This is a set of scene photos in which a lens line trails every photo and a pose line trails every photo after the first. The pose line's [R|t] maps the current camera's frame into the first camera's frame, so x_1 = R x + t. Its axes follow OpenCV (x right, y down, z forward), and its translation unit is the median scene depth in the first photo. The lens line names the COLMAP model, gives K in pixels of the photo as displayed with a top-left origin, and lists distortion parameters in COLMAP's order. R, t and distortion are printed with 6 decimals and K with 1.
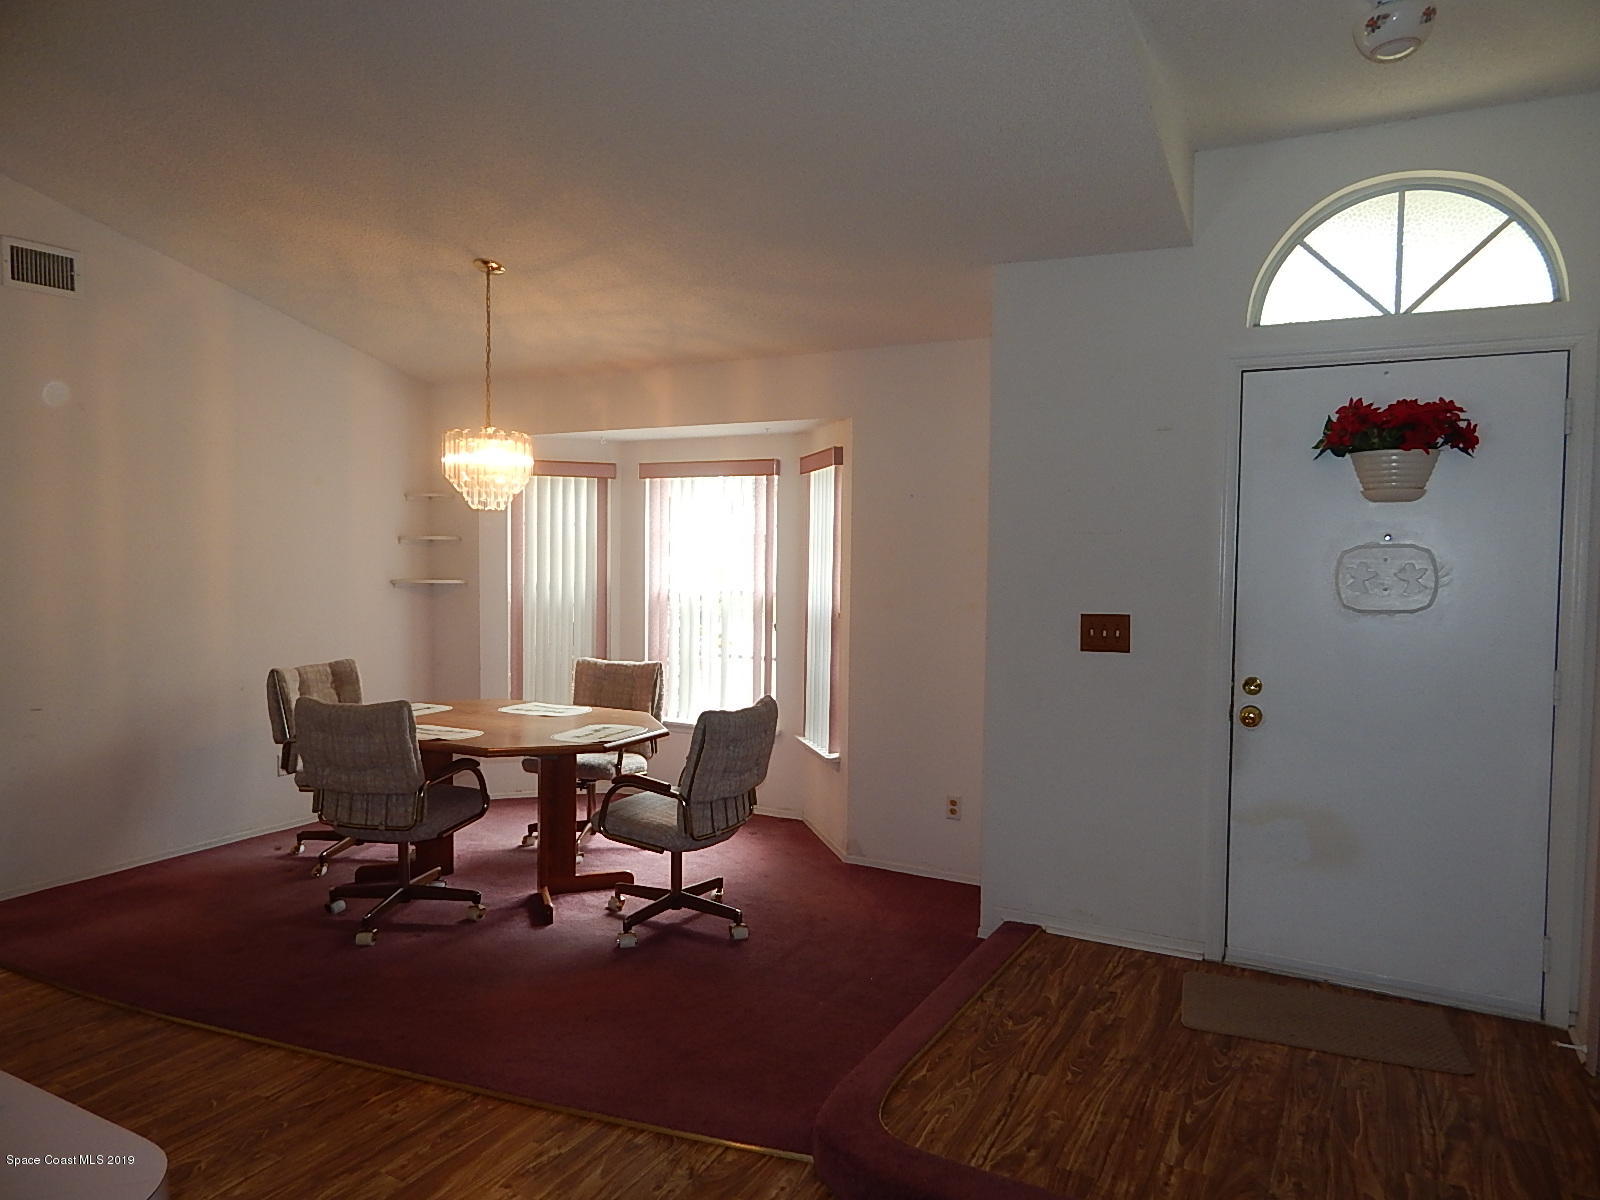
lens RADIAL K [[1059.2, 0, 810.4], [0, 1059.2, 593.9], [0, 0, 1]] dist [0.000427, -0.001808]
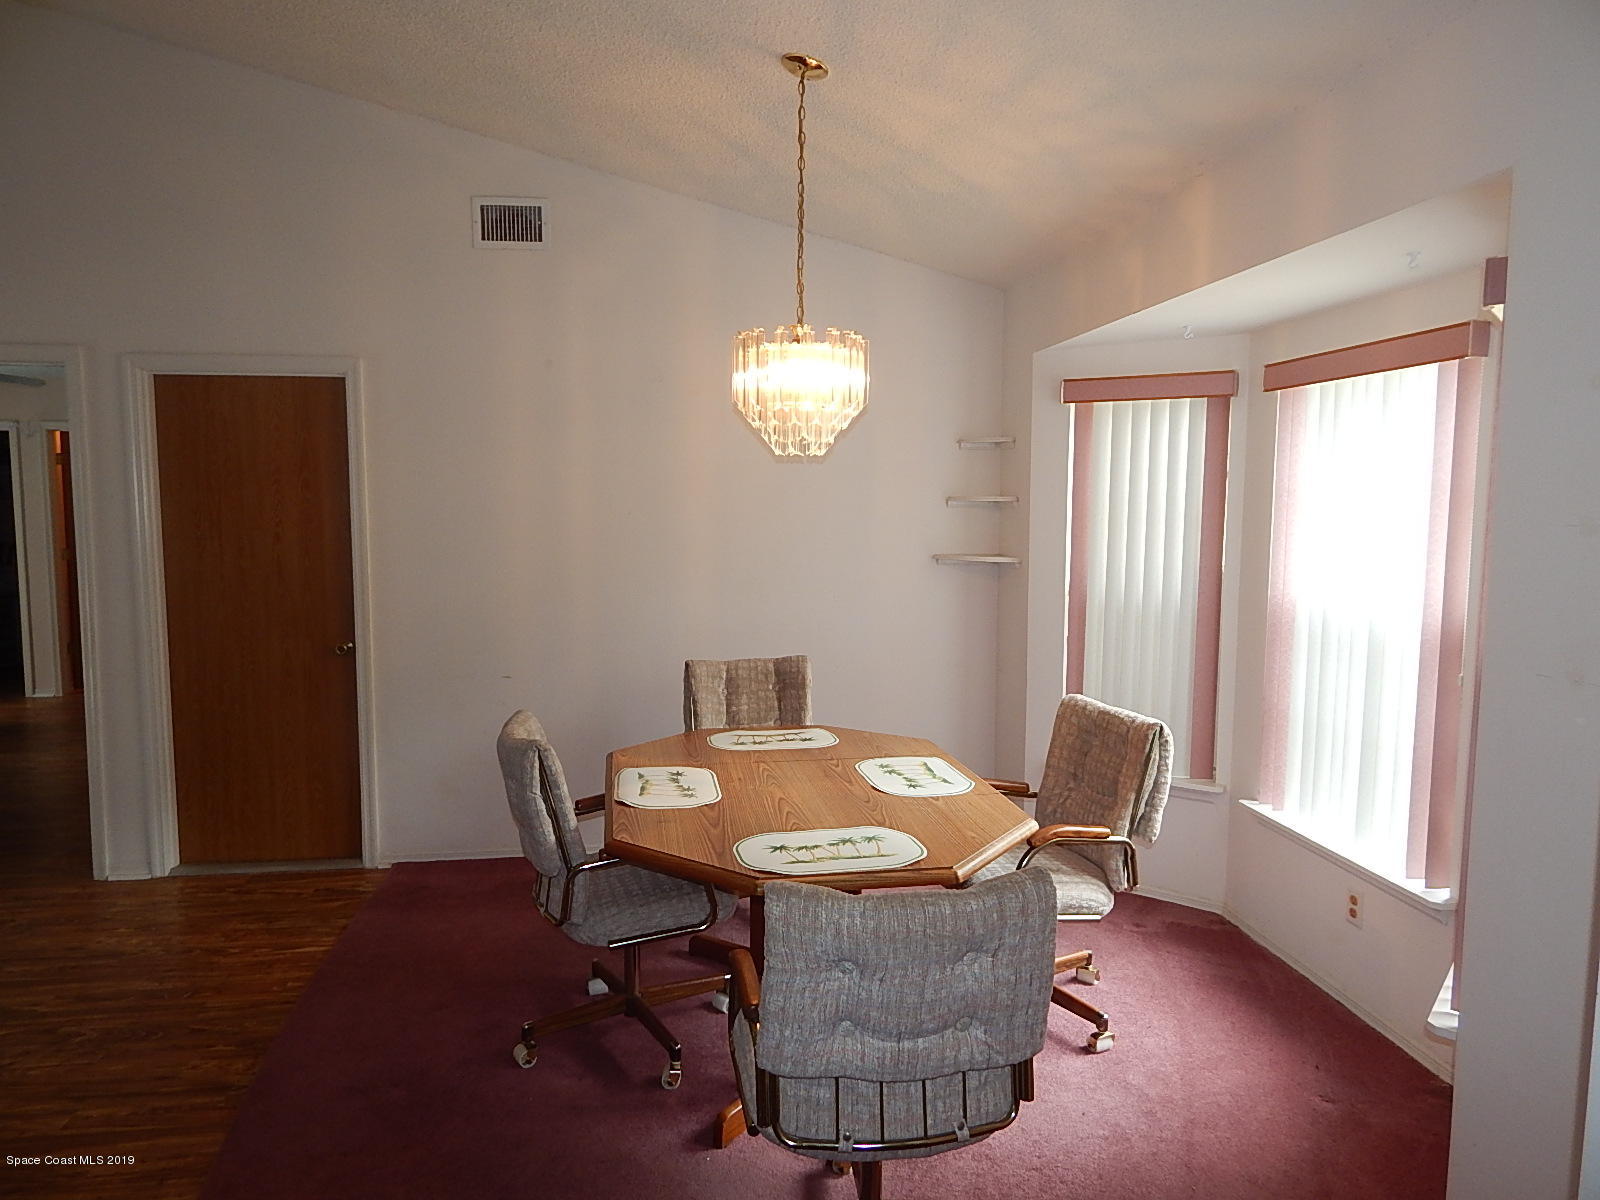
lens RADIAL K [[1059.2, 0, 792.9], [0, 1059.2, 594.1], [0, 0, 1]] dist [0.000427, -0.001808]
pose [[0.585053, 0.062641, -0.808572, 0.199037], [-0.034186, 0.998031, 0.052583, -0.026276], [0.810274, -0.003122, 0.586043, 0.565186]]
